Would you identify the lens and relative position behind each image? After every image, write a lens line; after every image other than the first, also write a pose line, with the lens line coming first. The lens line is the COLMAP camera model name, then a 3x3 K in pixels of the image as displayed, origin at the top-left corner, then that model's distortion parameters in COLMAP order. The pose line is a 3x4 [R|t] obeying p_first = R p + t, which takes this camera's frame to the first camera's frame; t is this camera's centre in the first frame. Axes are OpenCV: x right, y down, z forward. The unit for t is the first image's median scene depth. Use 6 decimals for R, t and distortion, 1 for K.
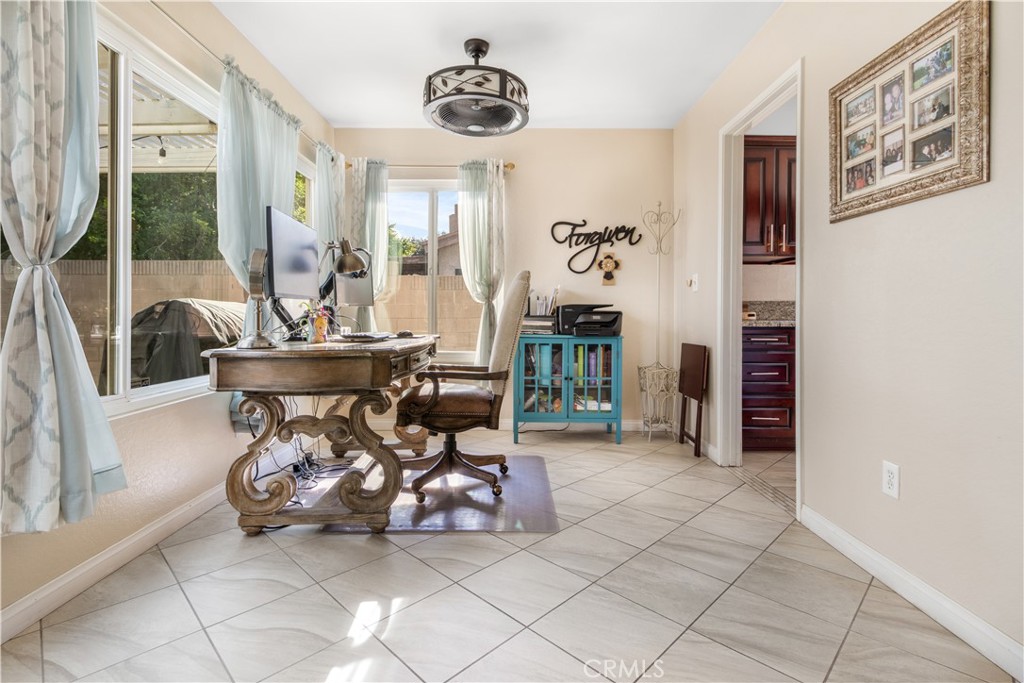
lens RADIAL K [[476.2, 0, 505.1], [0, 476.2, 320.1], [0, 0, 1]] dist [-0.001659, -0.000401]
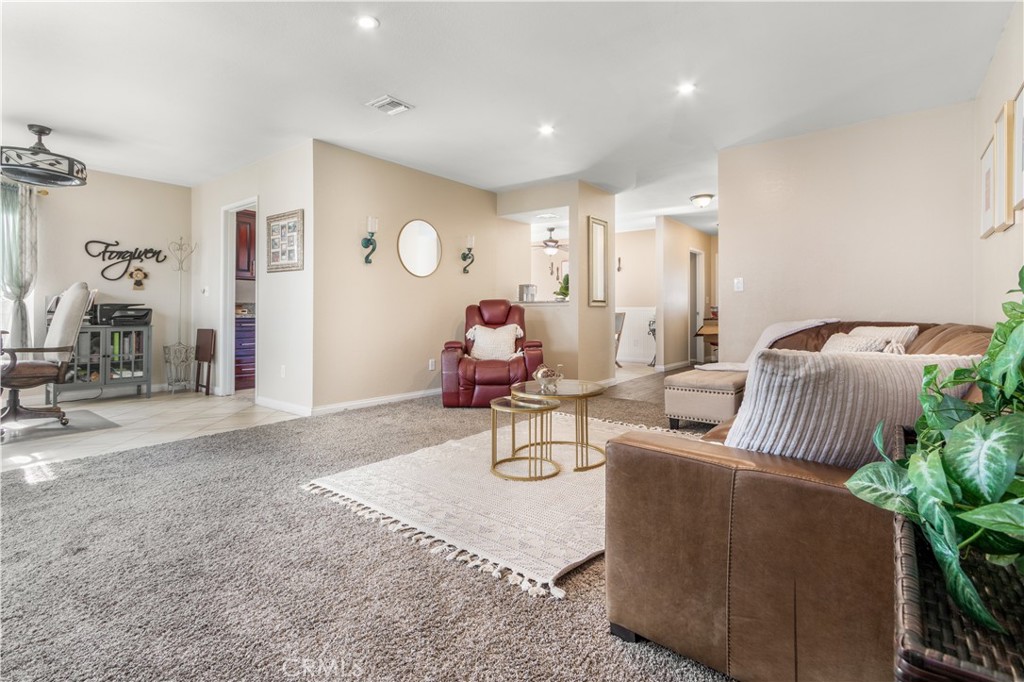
lens RADIAL K [[479.3, 0, 515.0], [0, 479.3, 308.5], [0, 0, 1]] dist [0.000545, 0.001025]
pose [[0.592245, 0.007246, 0.805726, -0.287797], [0.006612, 0.999882, -0.013851, 0.009373], [-0.805731, 0.013531, 0.592127, -0.795768]]
